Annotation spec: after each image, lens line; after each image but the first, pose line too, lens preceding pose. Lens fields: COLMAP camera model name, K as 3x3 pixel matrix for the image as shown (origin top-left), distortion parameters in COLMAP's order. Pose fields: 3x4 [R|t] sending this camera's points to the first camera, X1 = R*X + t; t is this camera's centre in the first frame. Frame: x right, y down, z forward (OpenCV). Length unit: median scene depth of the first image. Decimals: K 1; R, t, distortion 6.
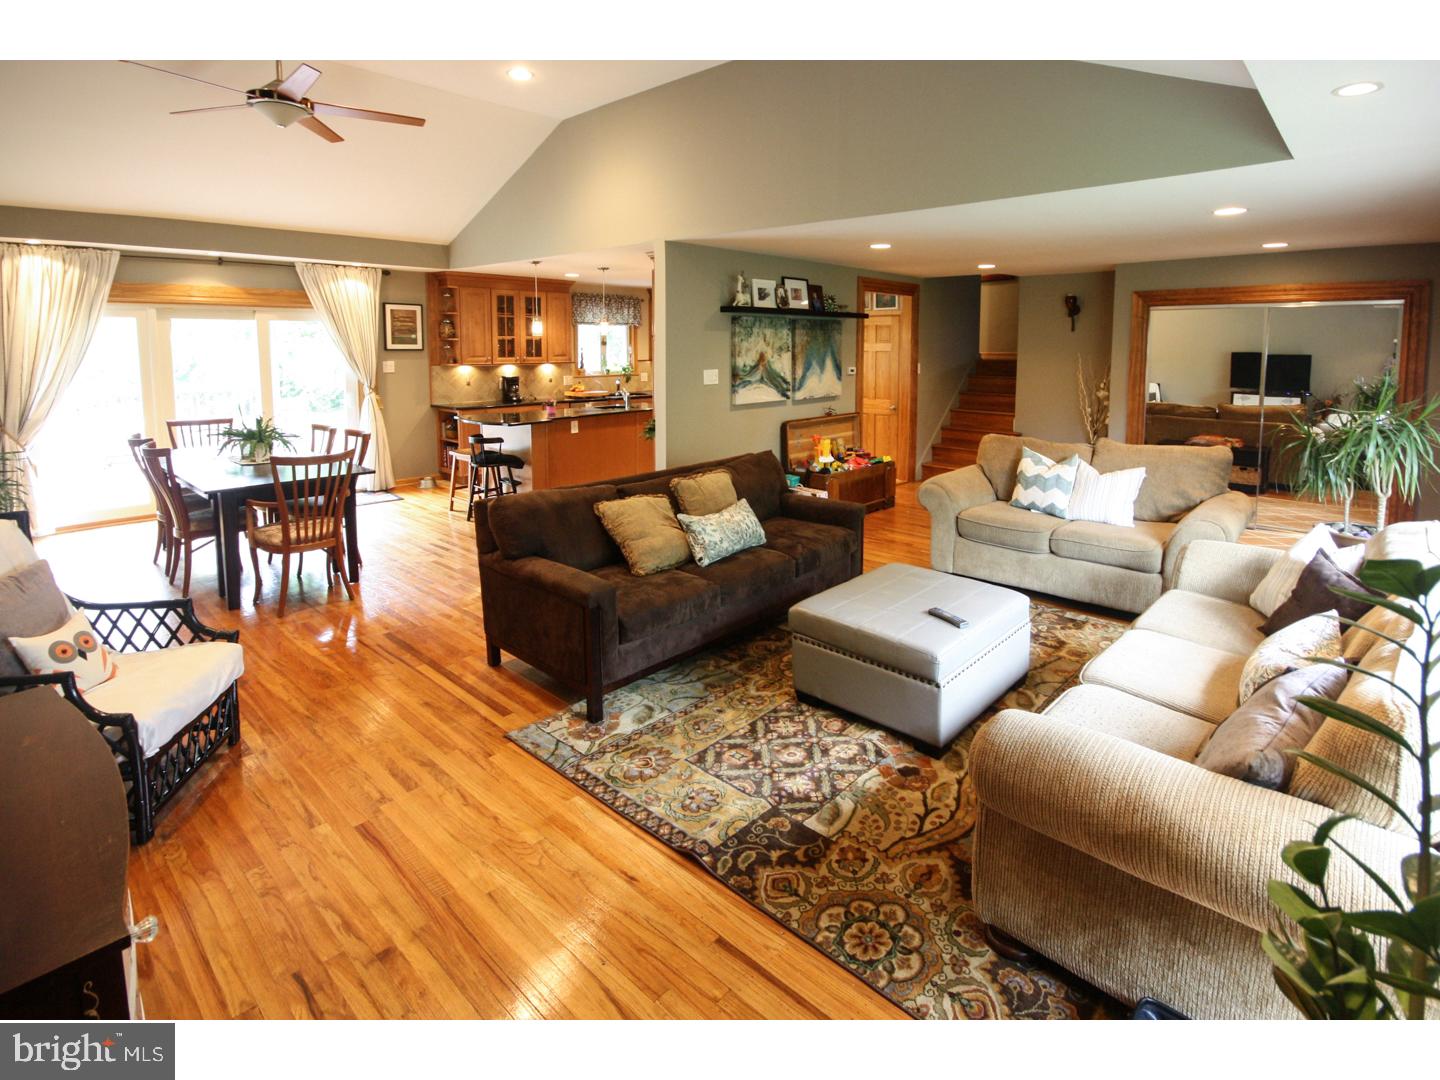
lens RADIAL K [[723.0, 0, 721.4], [0, 723.0, 431.6], [0, 0, 1]] dist [0.000720, -0.020278]
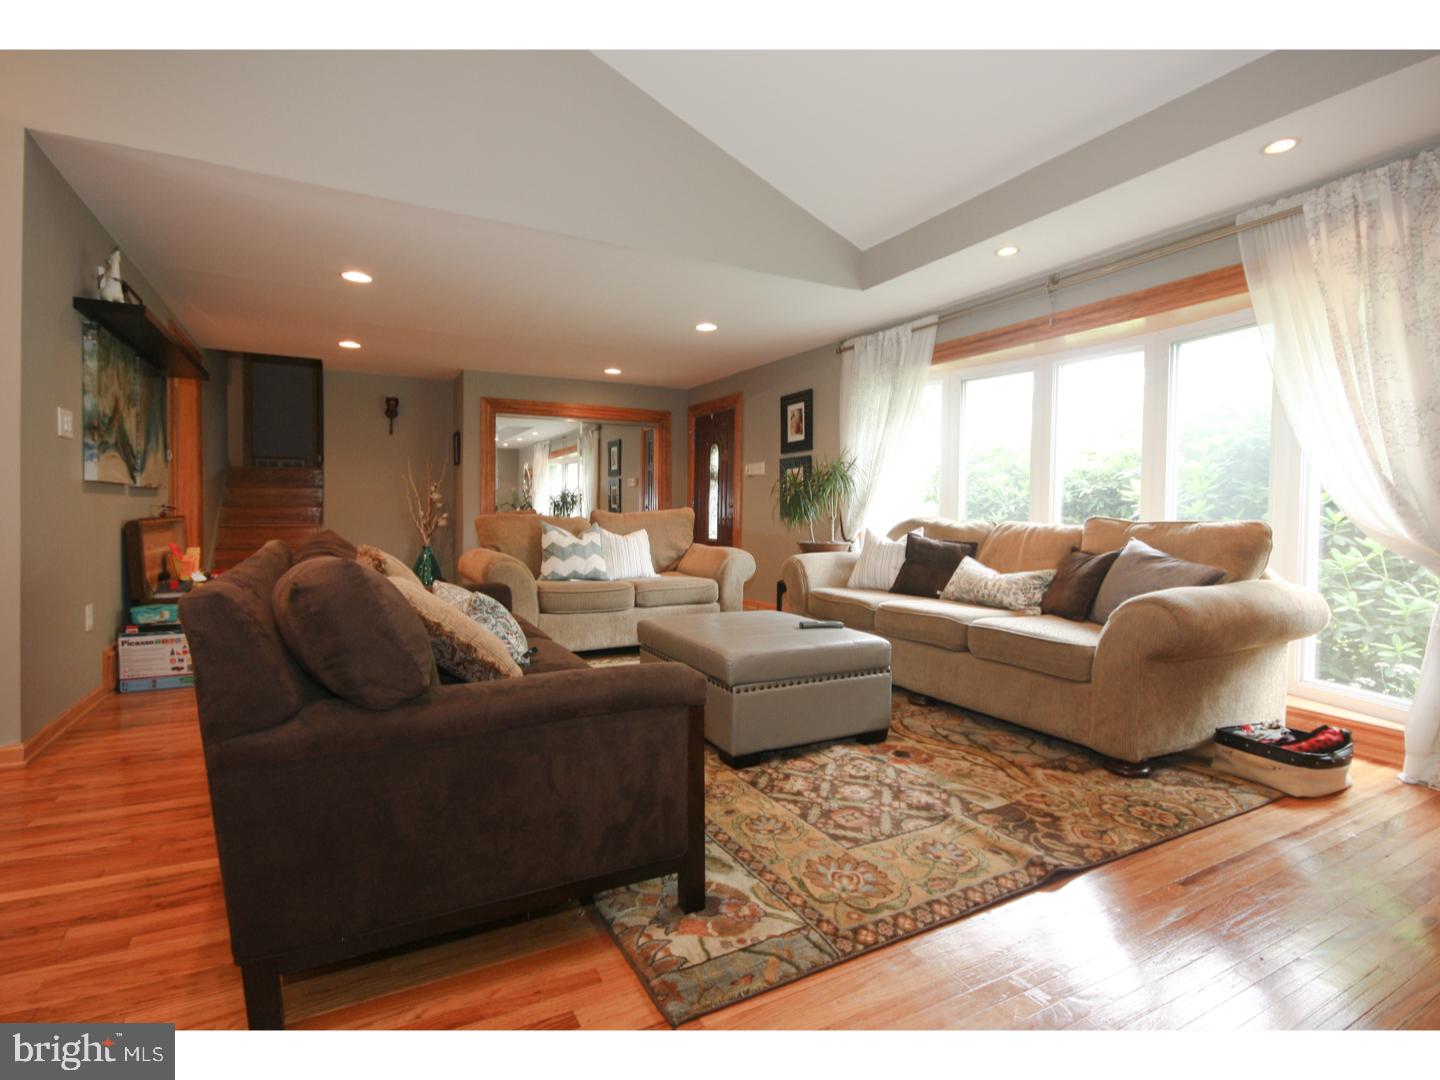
lens RADIAL K [[688.8, 0, 720.0], [0, 688.8, 540.0], [0, 0, 1]] dist [-0.002173, -0.000310]
pose [[0.331762, -0.040687, 0.942485, -0.294258], [0.099082, 0.995046, 0.008078, 0.047187], [-0.938146, 0.090703, 0.334149, 0.338114]]
